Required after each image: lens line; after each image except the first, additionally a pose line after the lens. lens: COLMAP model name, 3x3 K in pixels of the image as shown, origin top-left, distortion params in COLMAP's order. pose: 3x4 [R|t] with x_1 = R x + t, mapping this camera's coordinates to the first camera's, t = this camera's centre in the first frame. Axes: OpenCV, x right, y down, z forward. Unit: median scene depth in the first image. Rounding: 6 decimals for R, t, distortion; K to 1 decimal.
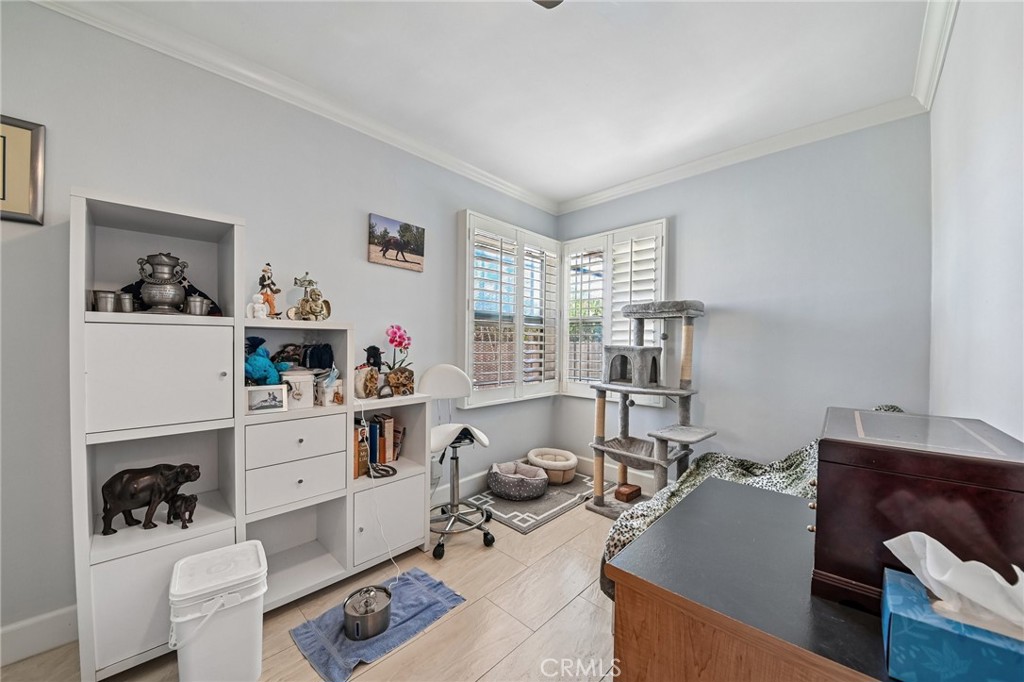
lens RADIAL K [[373.6, 0, 514.8], [0, 373.6, 330.6], [0, 0, 1]] dist [0.000283, -0.000092]
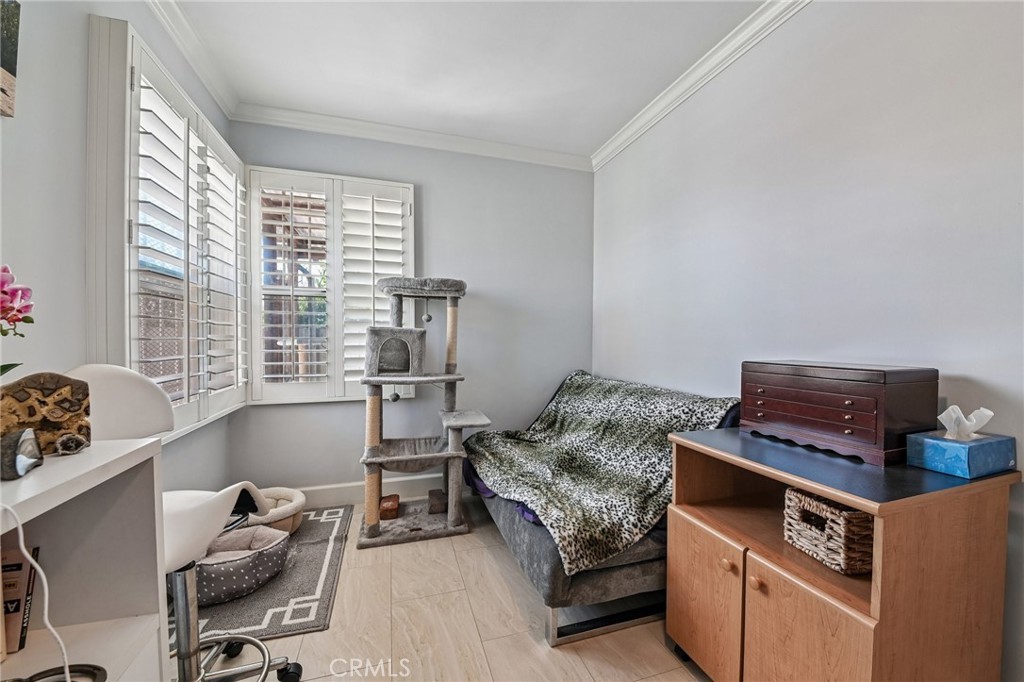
lens RADIAL K [[390.4, 0, 520.3], [0, 390.4, 338.7], [0, 0, 1]] dist [0.014532, -0.012439]
pose [[0.480904, -0.011598, 0.876696, -0.327386], [-0.025322, 0.999312, 0.027110, 0.036176], [-0.876407, -0.035237, 0.480280, 0.367735]]
